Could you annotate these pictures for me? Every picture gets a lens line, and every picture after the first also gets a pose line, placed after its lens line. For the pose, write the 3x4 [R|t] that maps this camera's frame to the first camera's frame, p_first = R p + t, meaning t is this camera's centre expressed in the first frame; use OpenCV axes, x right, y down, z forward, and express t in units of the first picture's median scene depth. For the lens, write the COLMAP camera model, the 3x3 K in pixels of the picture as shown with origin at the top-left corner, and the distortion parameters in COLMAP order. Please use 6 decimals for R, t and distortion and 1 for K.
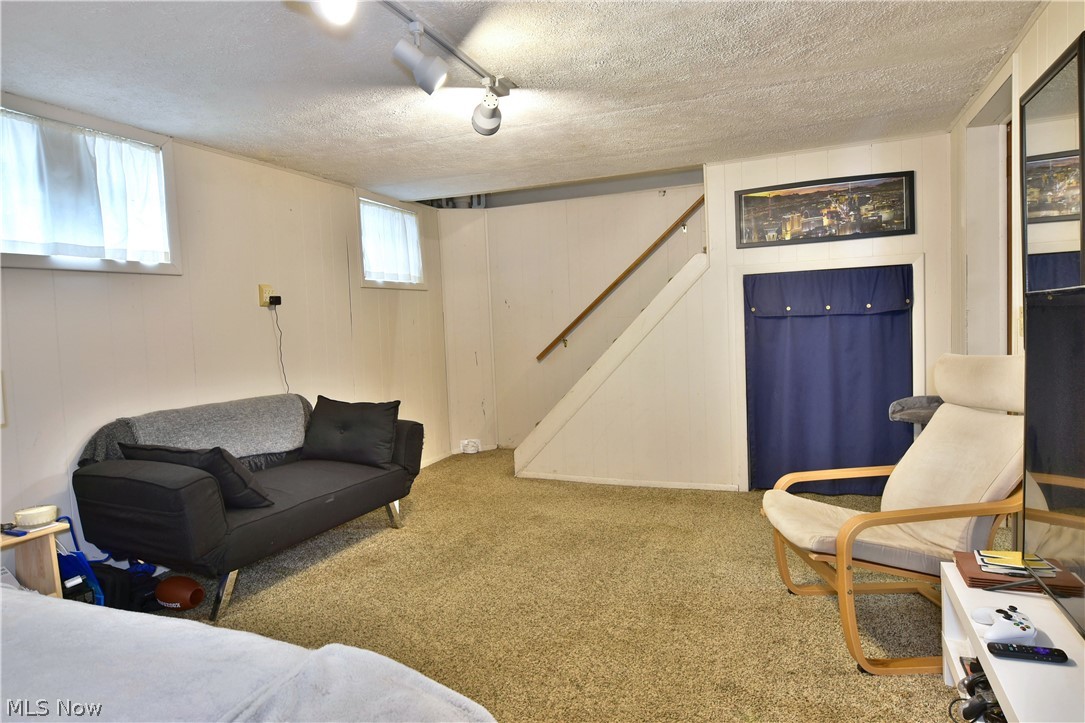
lens RADIAL K [[657.4, 0, 544.5], [0, 657.4, 365.8], [0, 0, 1]] dist [-0.005919, -0.010108]
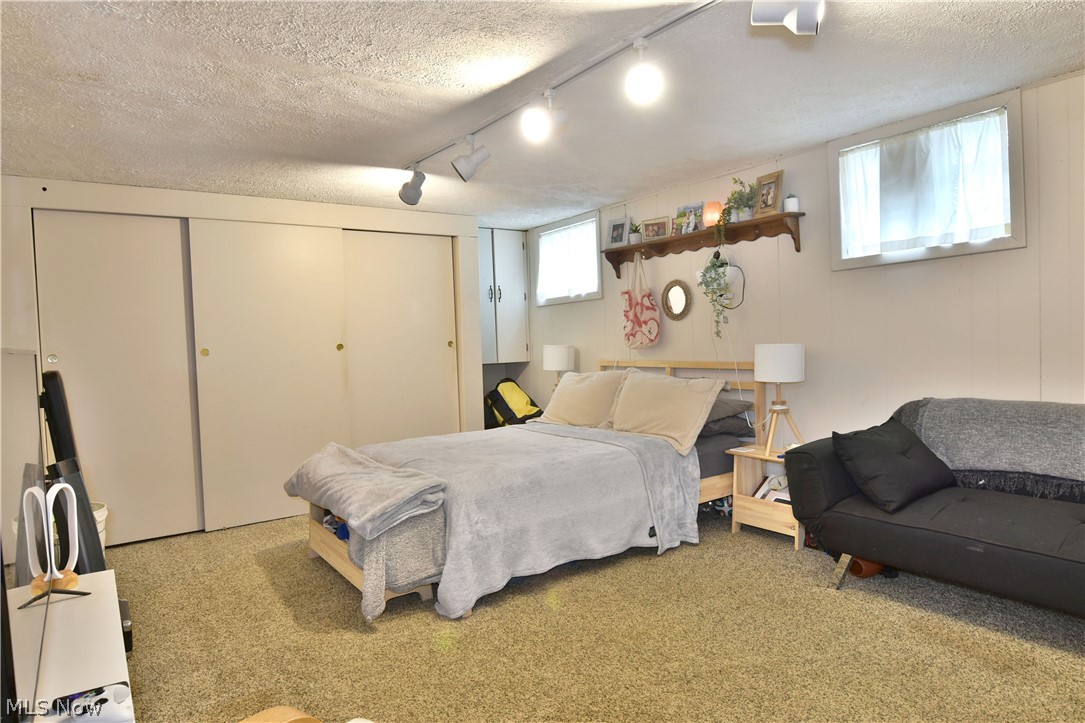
lens RADIAL K [[657.4, 0, 544.5], [0, 657.4, 365.8], [0, 0, 1]] dist [-0.005919, -0.010108]
pose [[-0.529773, 0.097682, -0.842496, 0.550622], [0.011125, 0.994060, 0.108260, -0.089692], [0.848067, 0.047981, -0.527713, 0.998559]]
